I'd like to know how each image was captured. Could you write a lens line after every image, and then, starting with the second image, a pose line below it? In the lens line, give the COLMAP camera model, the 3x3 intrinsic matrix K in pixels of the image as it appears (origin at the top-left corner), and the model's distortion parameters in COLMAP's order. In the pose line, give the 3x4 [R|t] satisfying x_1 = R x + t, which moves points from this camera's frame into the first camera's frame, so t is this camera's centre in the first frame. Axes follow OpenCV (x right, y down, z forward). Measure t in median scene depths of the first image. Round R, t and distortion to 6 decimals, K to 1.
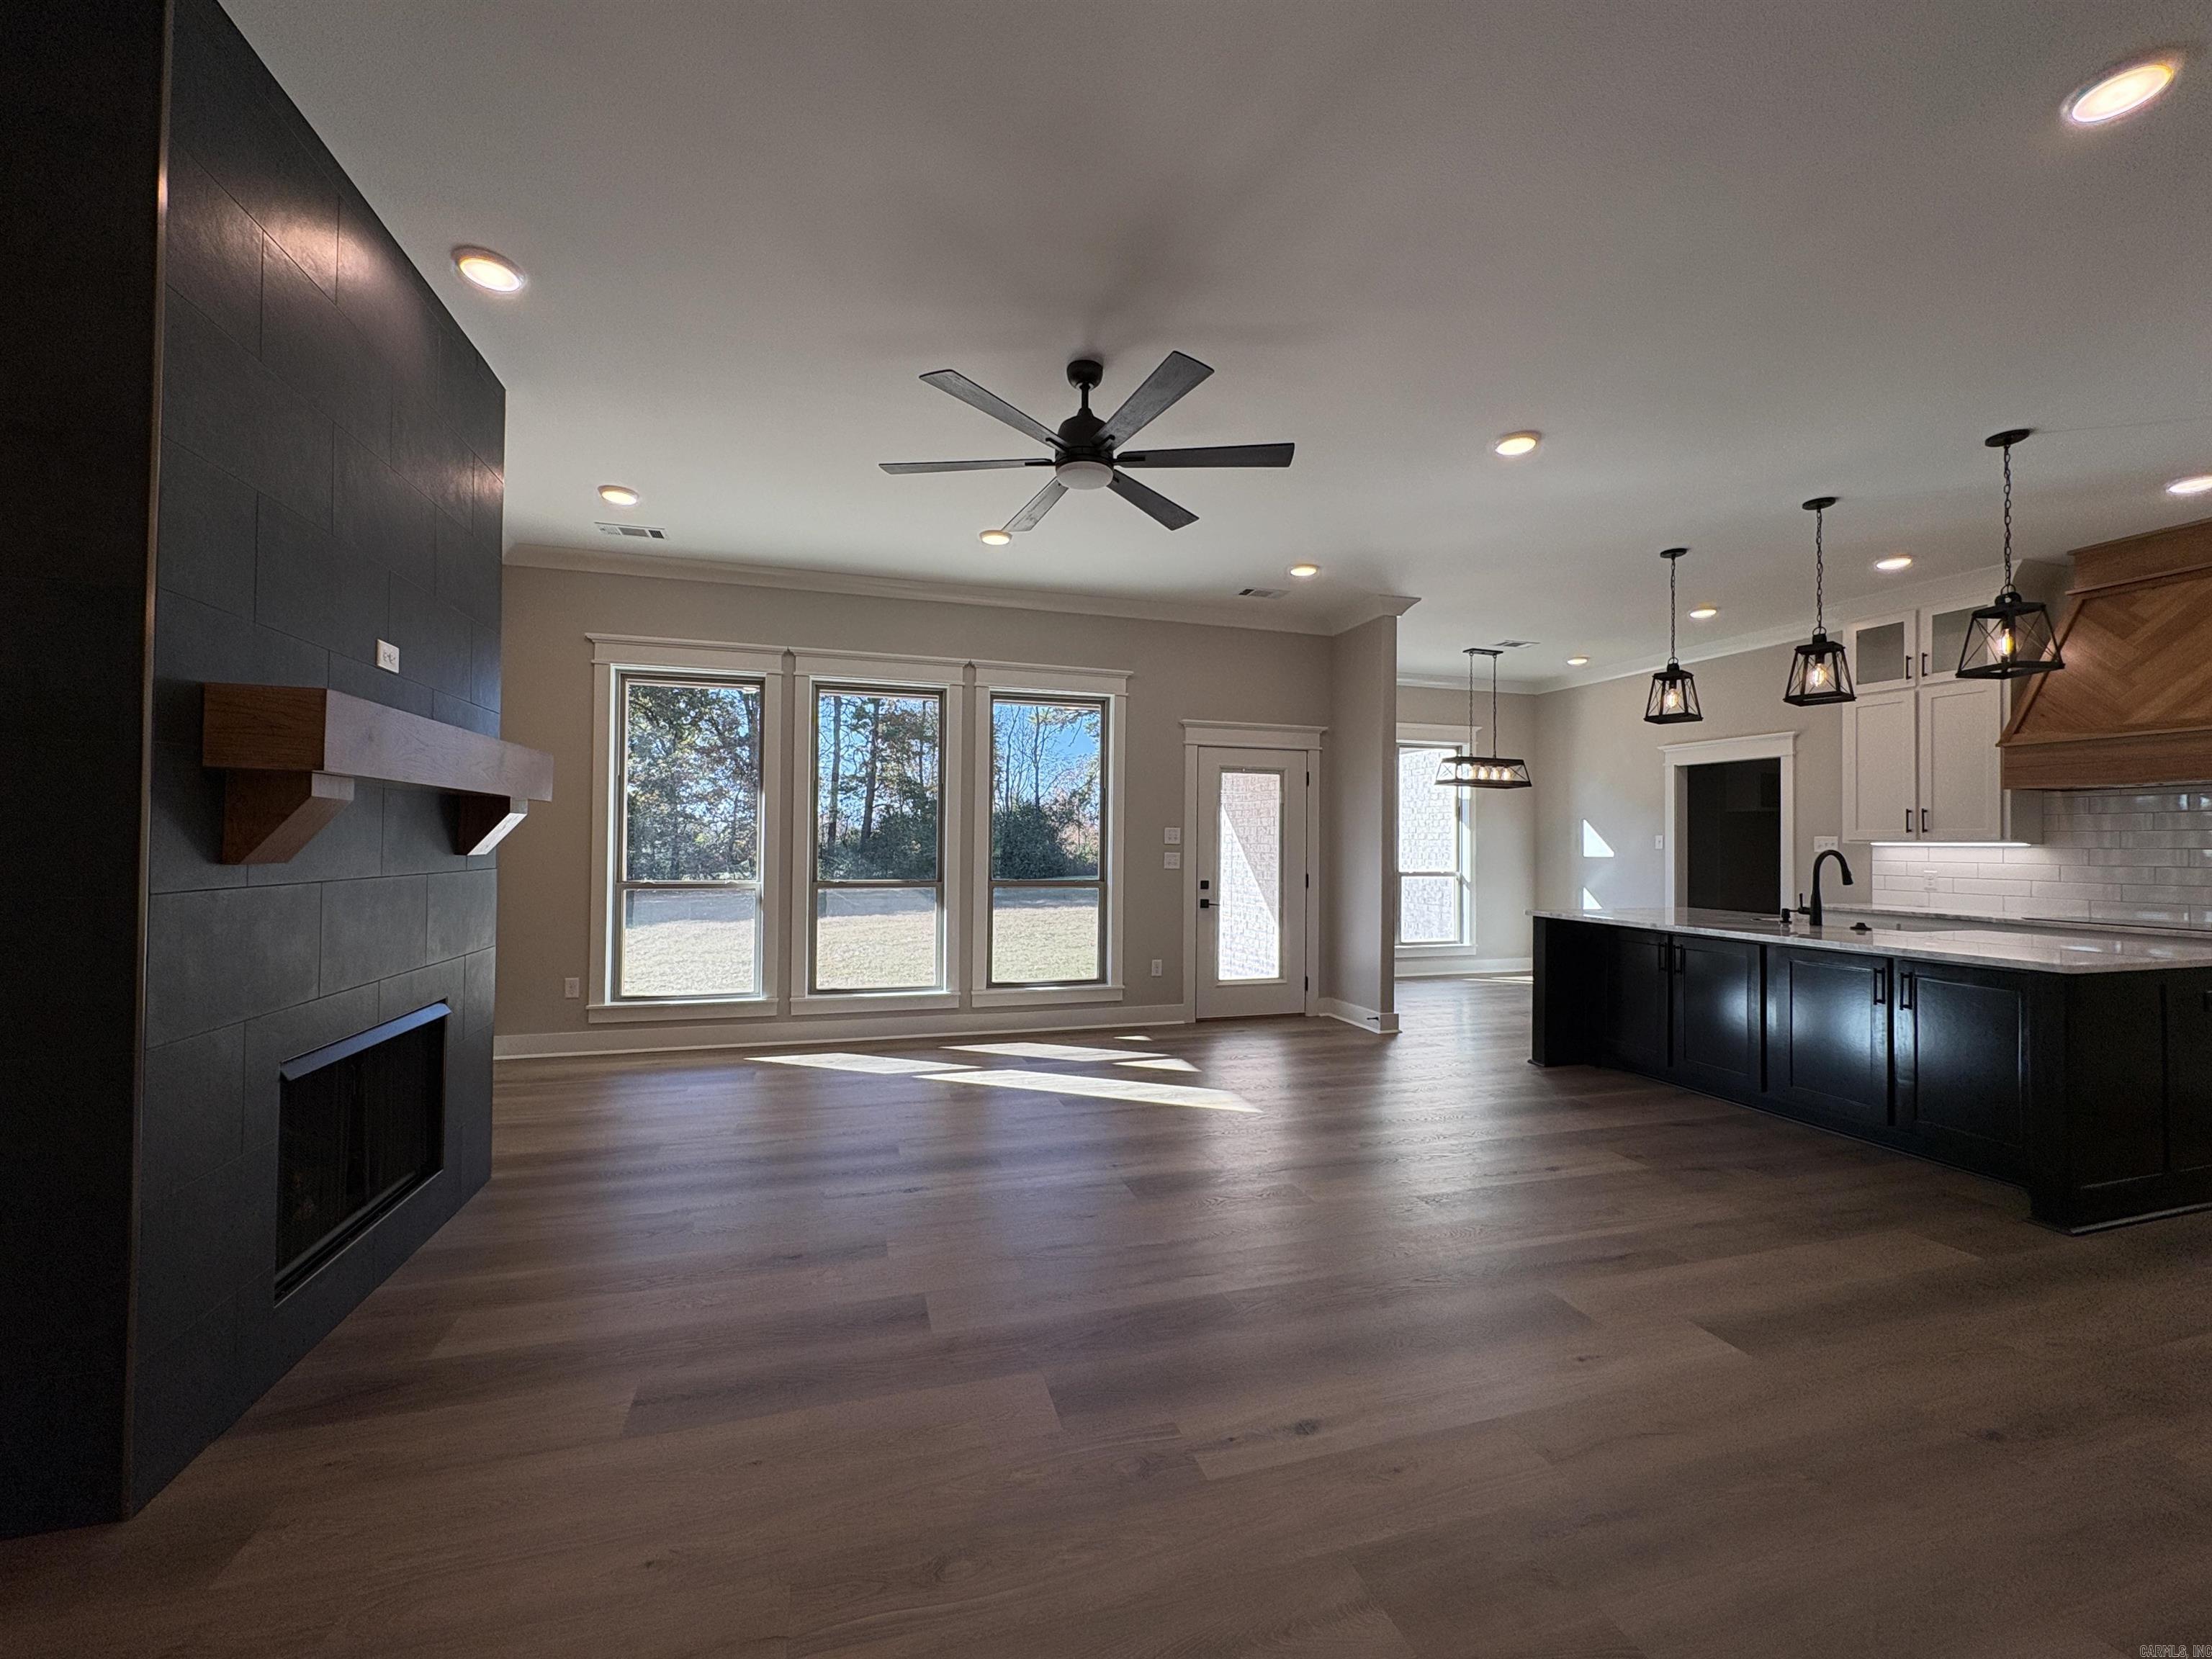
lens RADIAL K [[886.1, 0, 1123.4], [0, 886.1, 832.4], [0, 0, 1]] dist [0.006851, 0.001503]
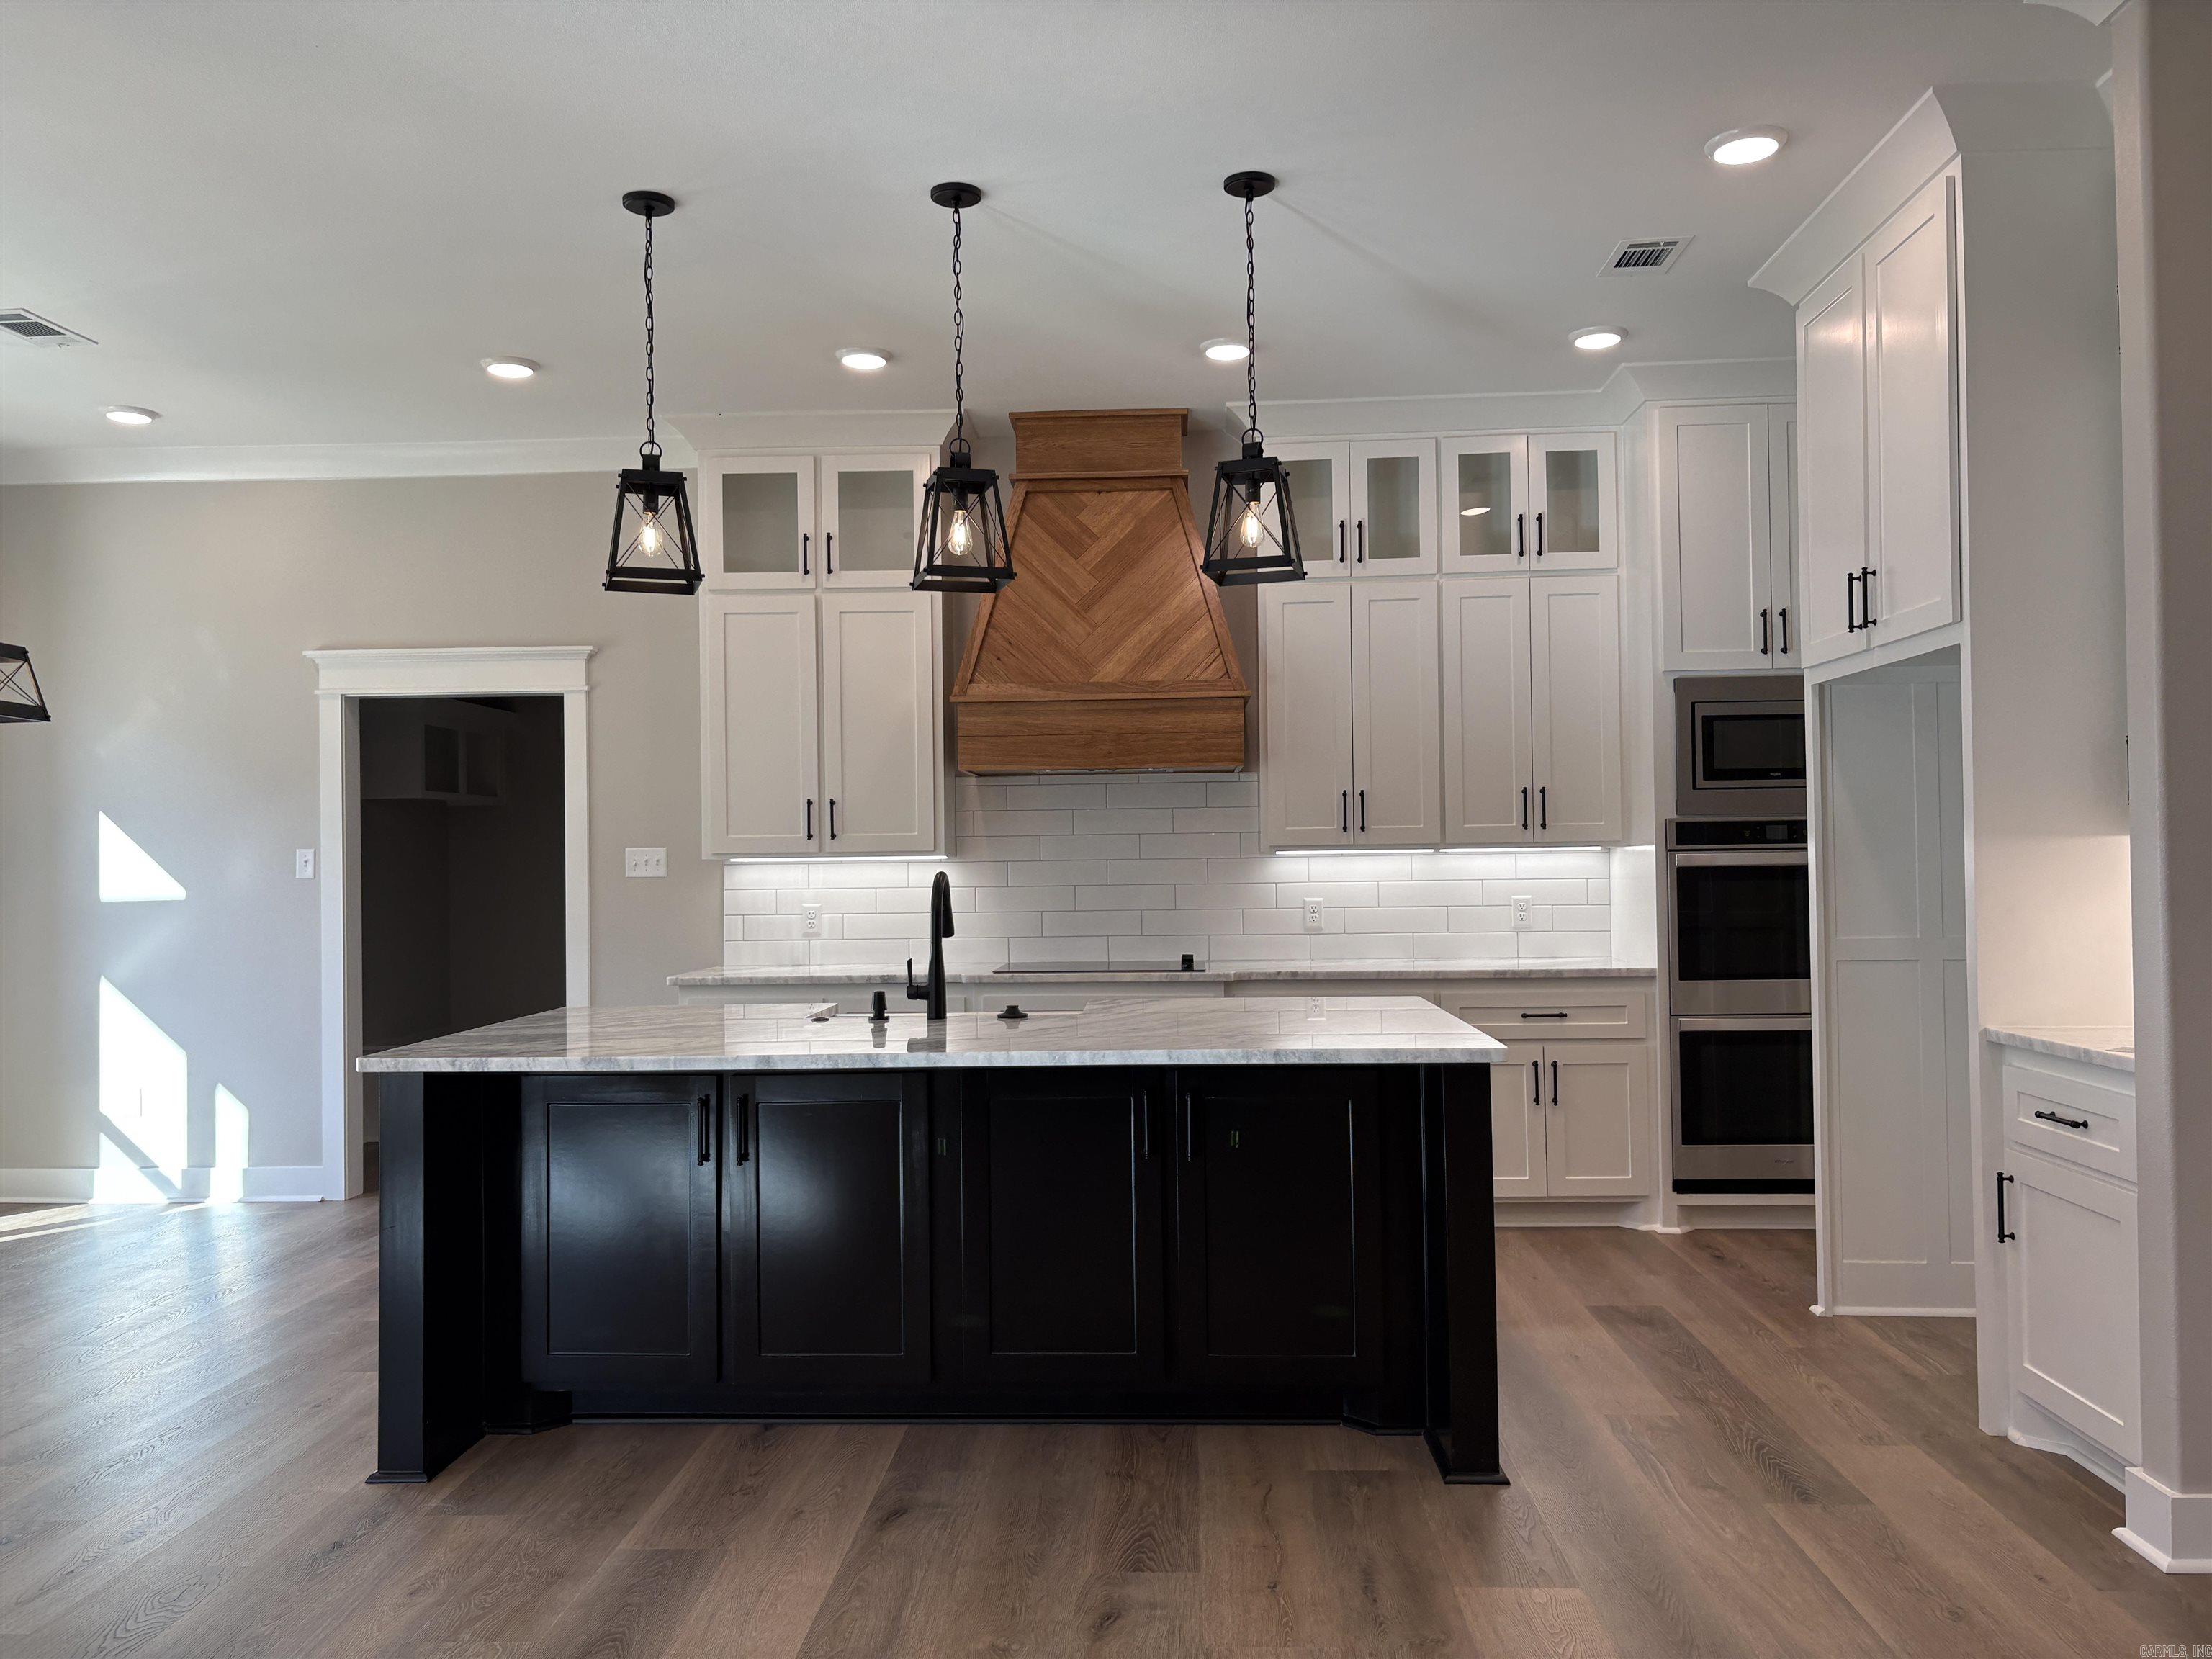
lens RADIAL K [[1687.5, 0, 1107.9], [0, 1687.5, 832.0], [0, 0, 1]] dist [0.039573, -0.007540]
pose [[0.351900, 0.002339, 0.936035, -0.080627], [0.003910, 0.999984, -0.003969, 0.000233], [-0.936029, 0.005056, 0.351886, 0.458679]]
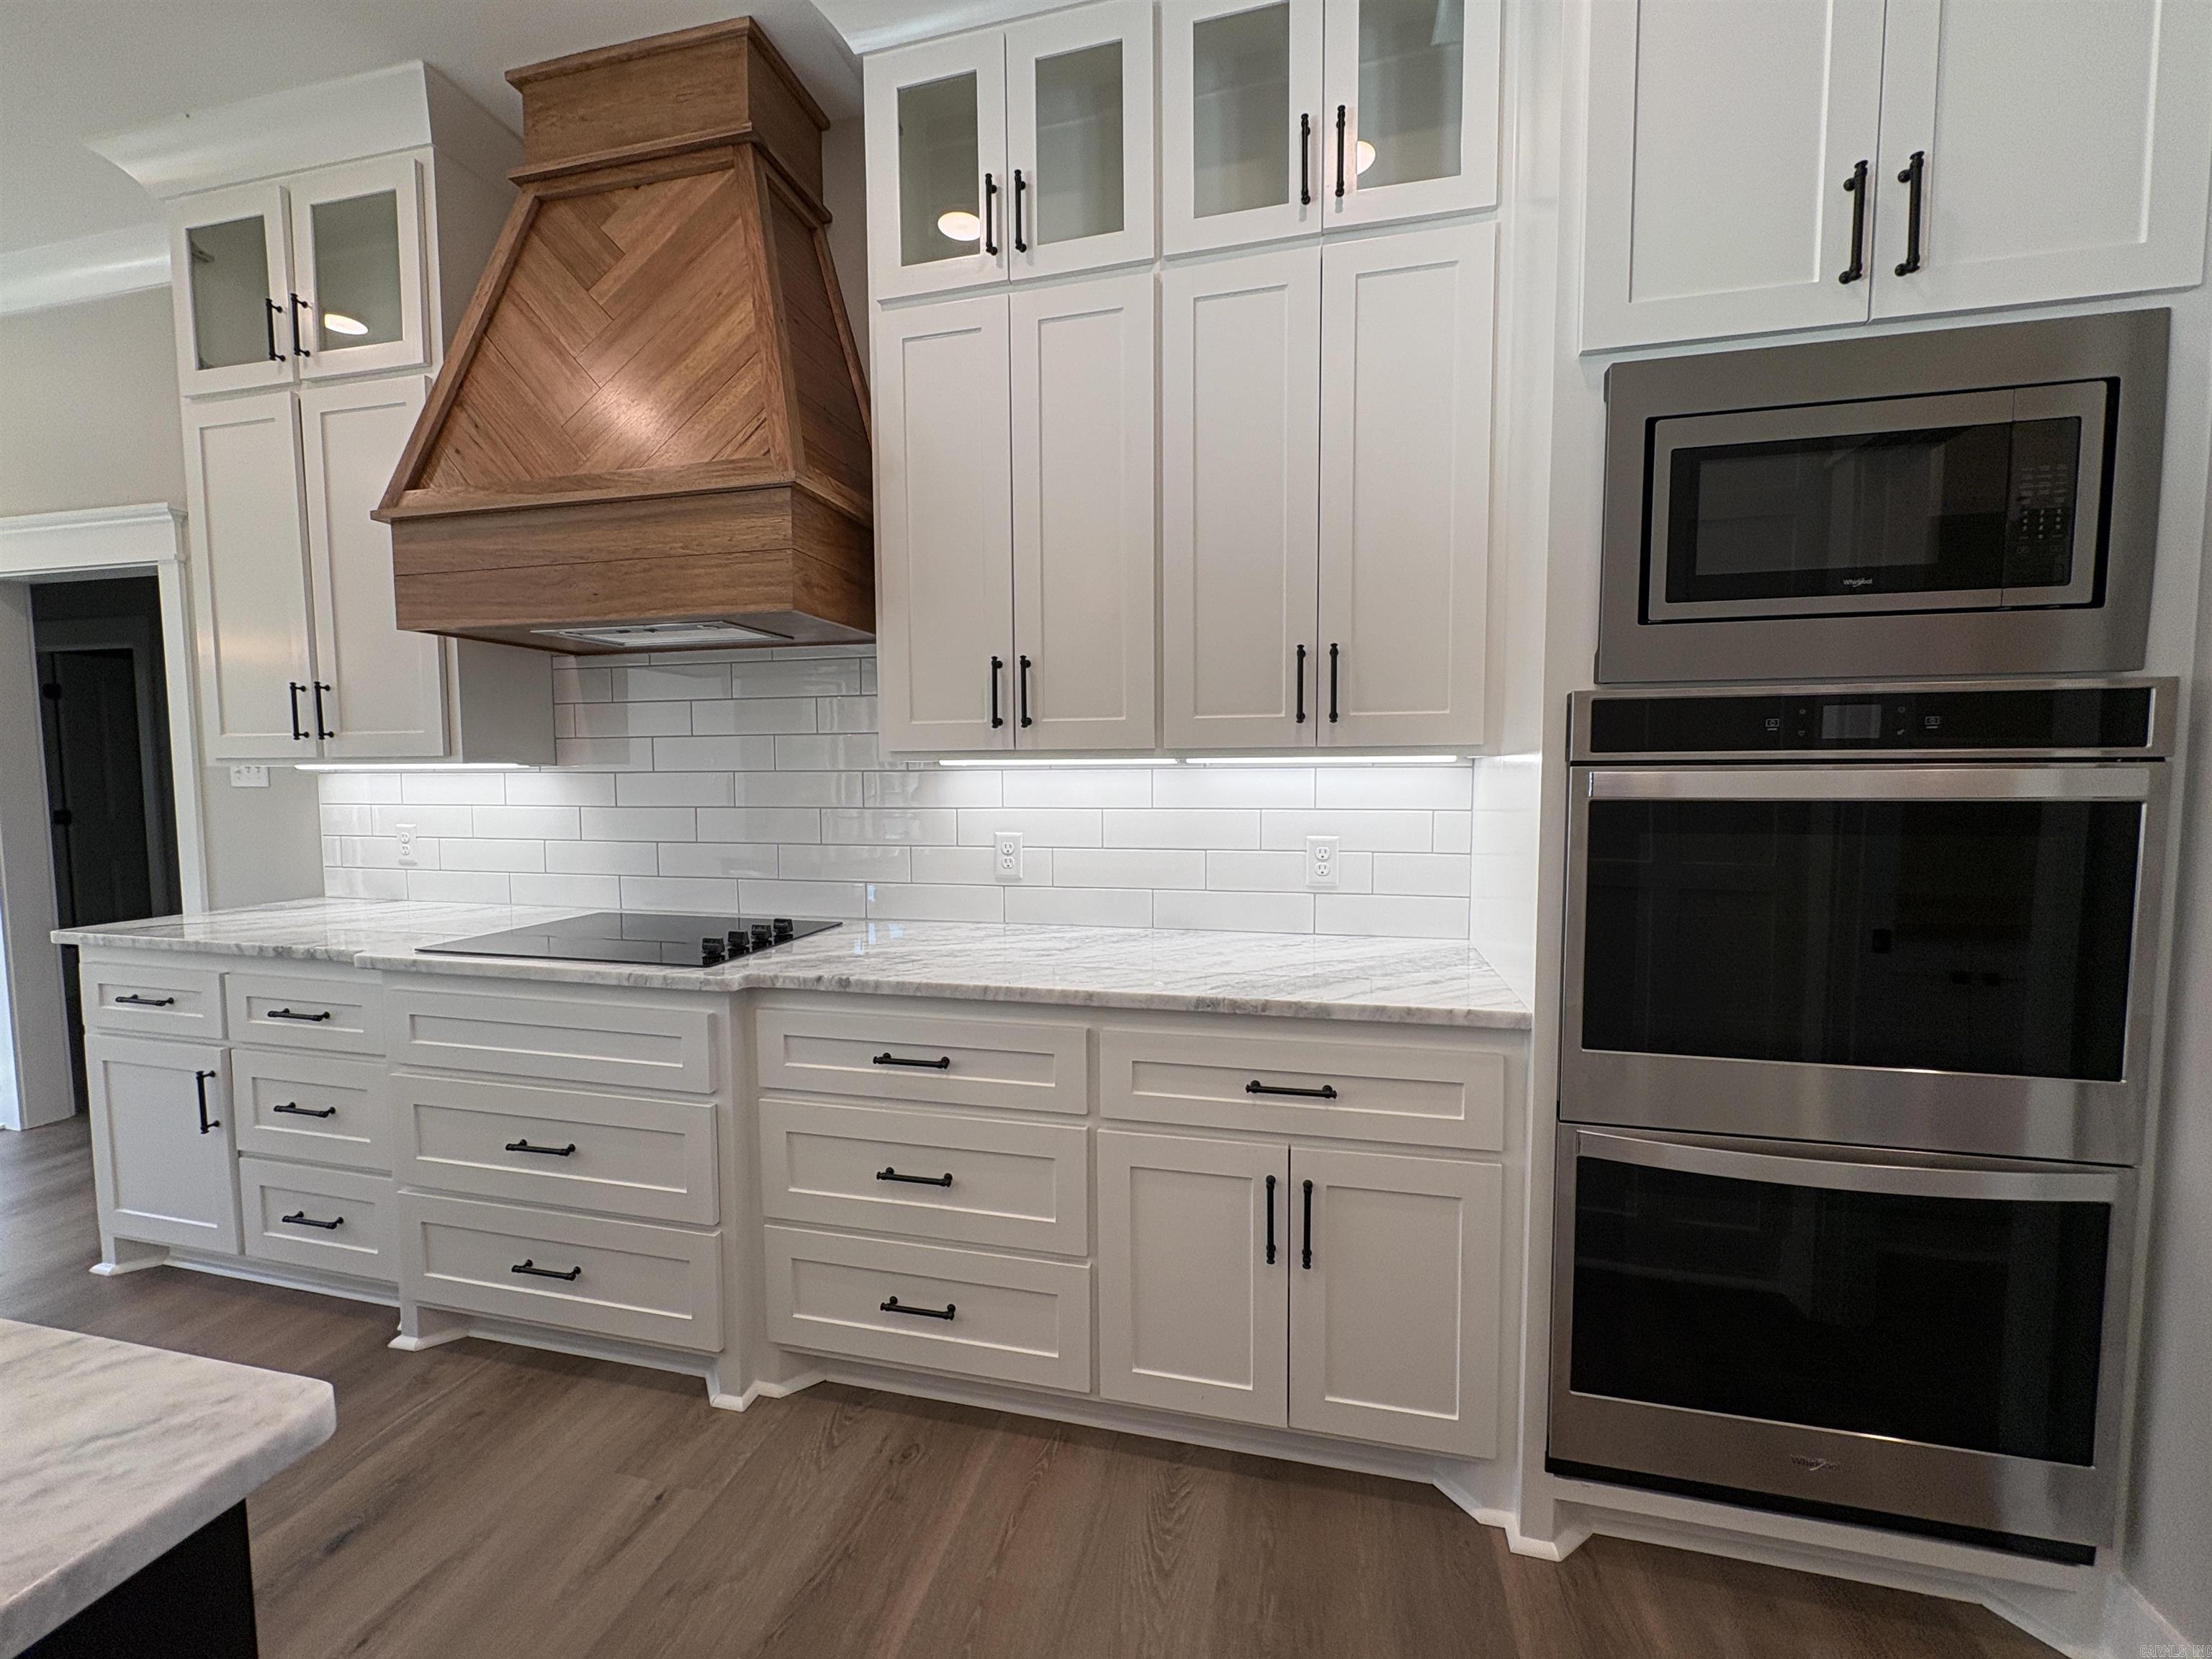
lens RADIAL K [[886.1, 0, 1103.6], [0, 886.1, 827.3], [0, 0, 1]] dist [0.006851, 0.001503]
pose [[0.516708, -0.069334, 0.853350, 0.756662], [-0.001978, 0.996616, 0.082171, 0.006623], [-0.856159, -0.044147, 0.514823, 0.487110]]
